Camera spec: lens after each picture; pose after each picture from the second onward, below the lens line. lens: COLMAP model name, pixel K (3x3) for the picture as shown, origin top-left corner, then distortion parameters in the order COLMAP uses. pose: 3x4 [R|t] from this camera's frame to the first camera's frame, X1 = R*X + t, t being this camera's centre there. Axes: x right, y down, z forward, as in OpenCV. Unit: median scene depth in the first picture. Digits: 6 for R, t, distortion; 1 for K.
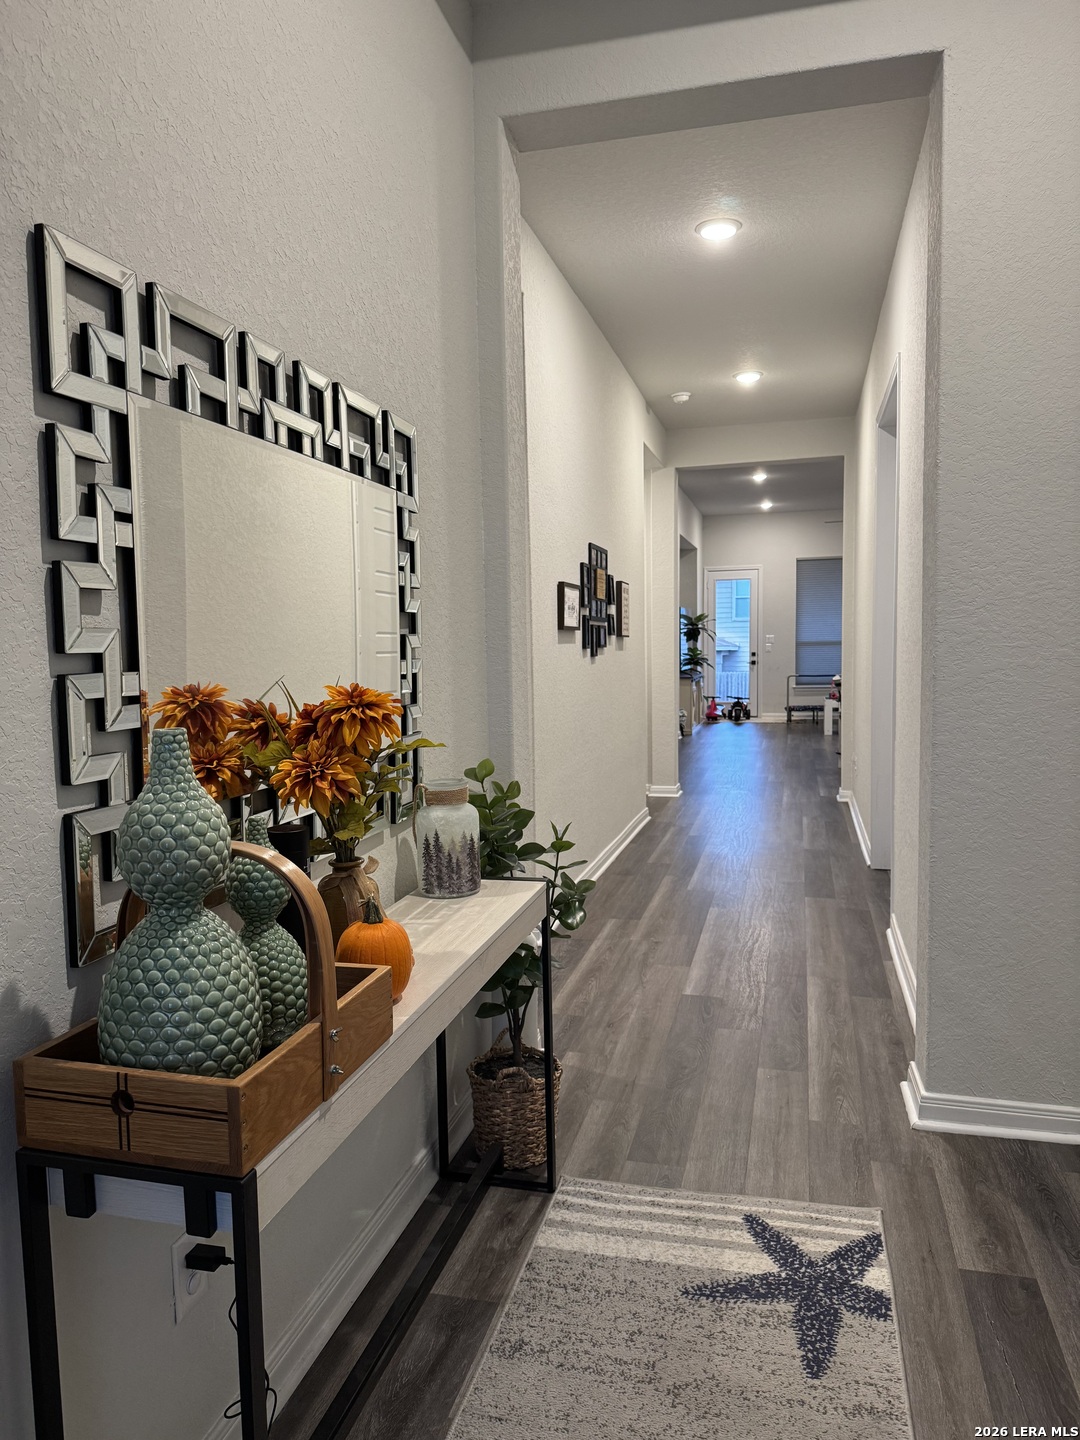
lens RADIAL K [[1018.9, 0, 525.9], [0, 1018.9, 727.8], [0, 0, 1]] dist [0.061062, -0.081499]
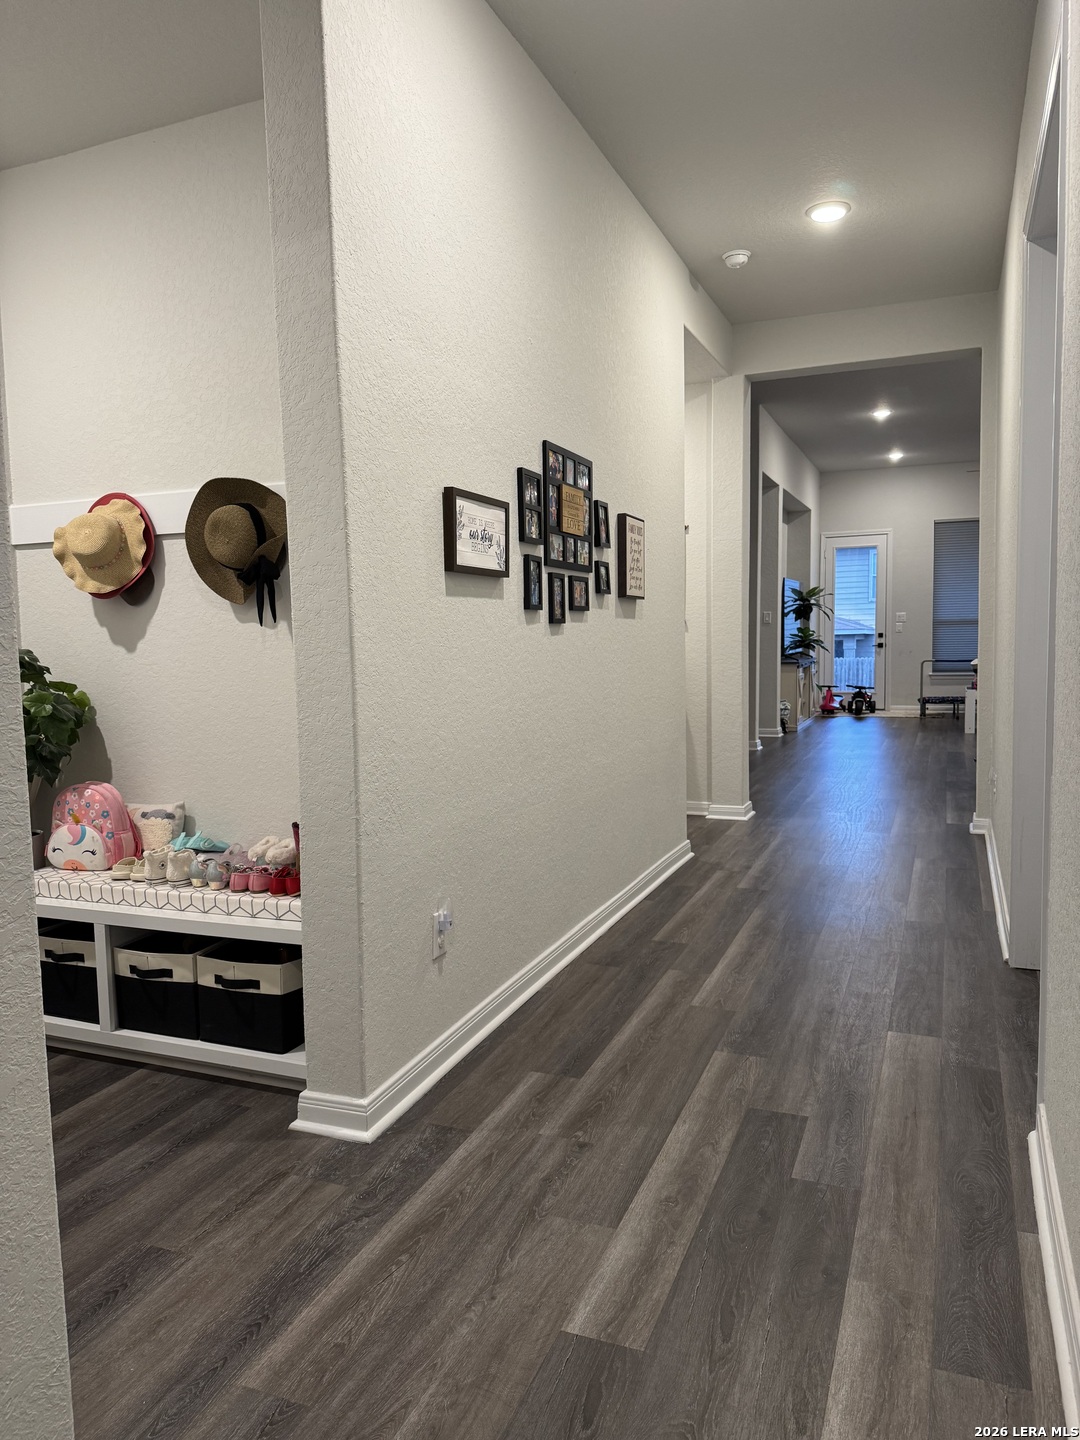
lens RADIAL K [[1018.9, 0, 552.8], [0, 1018.9, 717.4], [0, 0, 1]] dist [0.061062, -0.081499]
pose [[0.993831, 0.008524, -0.110581, 0.090057], [-0.008274, 0.999962, 0.002721, -0.008620], [0.110600, -0.001789, 0.993863, 0.244231]]
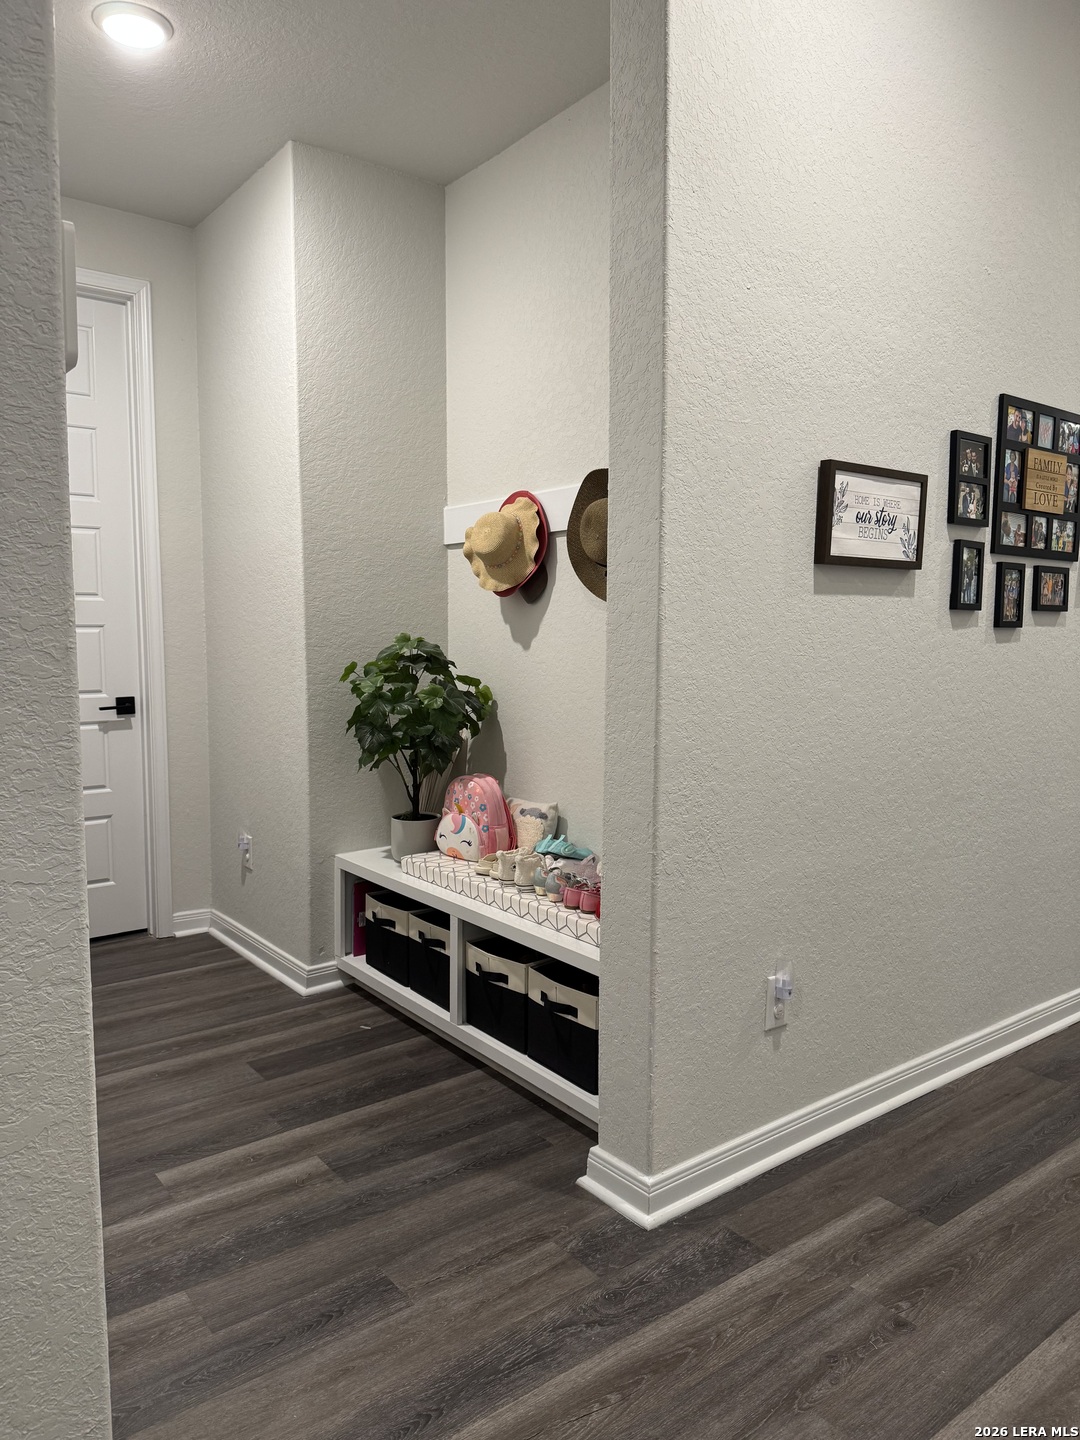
lens RADIAL K [[1018.9, 0, 529.5], [0, 1018.9, 723.2], [0, 0, 1]] dist [0.061062, -0.081499]
pose [[0.793053, 0.076537, -0.604325, 0.126809], [-0.067404, 0.997009, 0.037816, -0.017973], [0.605412, 0.010744, 0.795840, 0.307703]]
